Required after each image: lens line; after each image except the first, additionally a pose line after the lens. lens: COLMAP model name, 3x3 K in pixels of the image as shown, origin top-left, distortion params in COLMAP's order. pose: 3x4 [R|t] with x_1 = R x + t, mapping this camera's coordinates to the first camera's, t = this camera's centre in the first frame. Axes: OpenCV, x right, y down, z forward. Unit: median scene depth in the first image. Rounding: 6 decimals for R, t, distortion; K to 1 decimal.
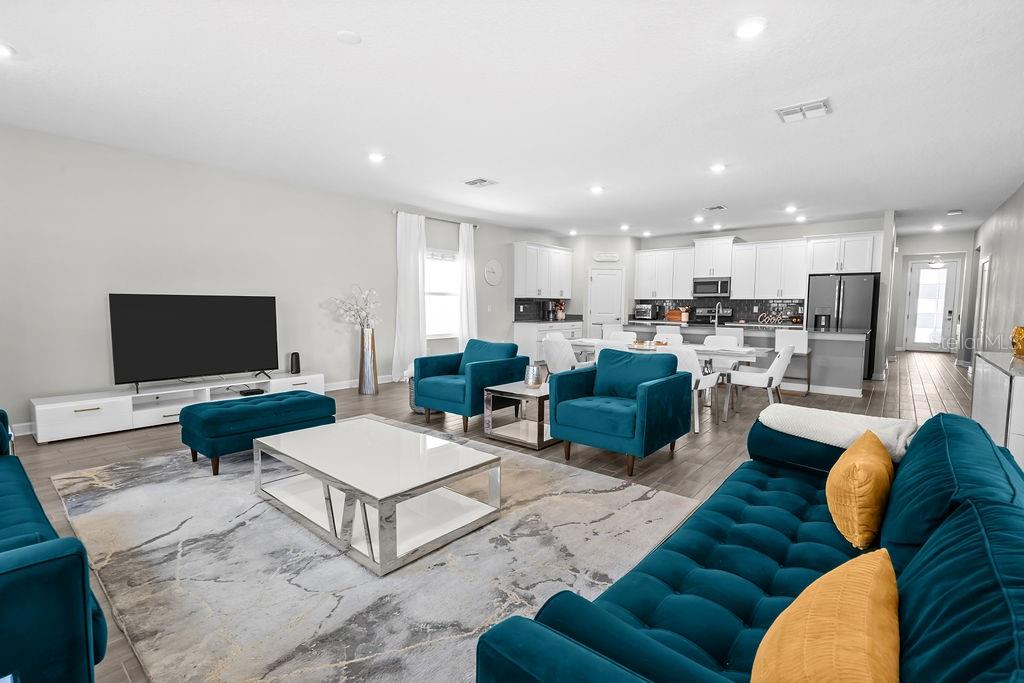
lens RADIAL K [[481.0, 0, 512.0], [0, 481.0, 341.5], [0, 0, 1]] dist [0.003064, 0.000730]
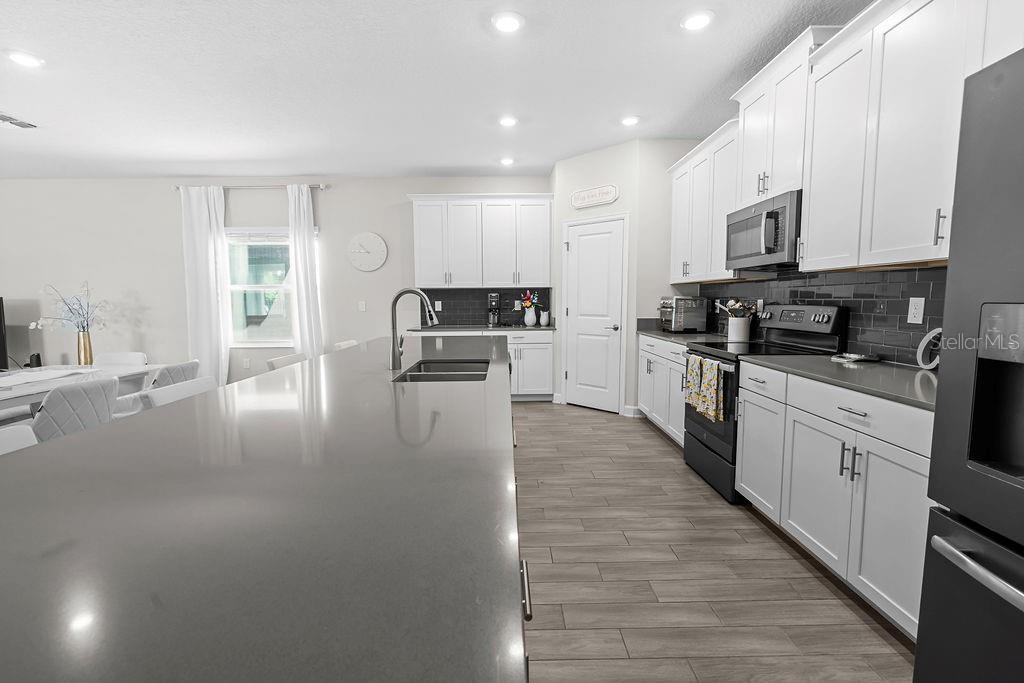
lens RADIAL K [[481.0, 0, 512.0], [0, 481.0, 341.5], [0, 0, 1]] dist [0.003064, 0.000730]
pose [[0.634029, 0.056616, -0.771234, 0.534307], [-0.044551, 0.998334, 0.036662, -0.048289], [0.772024, 0.011114, 0.635496, 0.659154]]
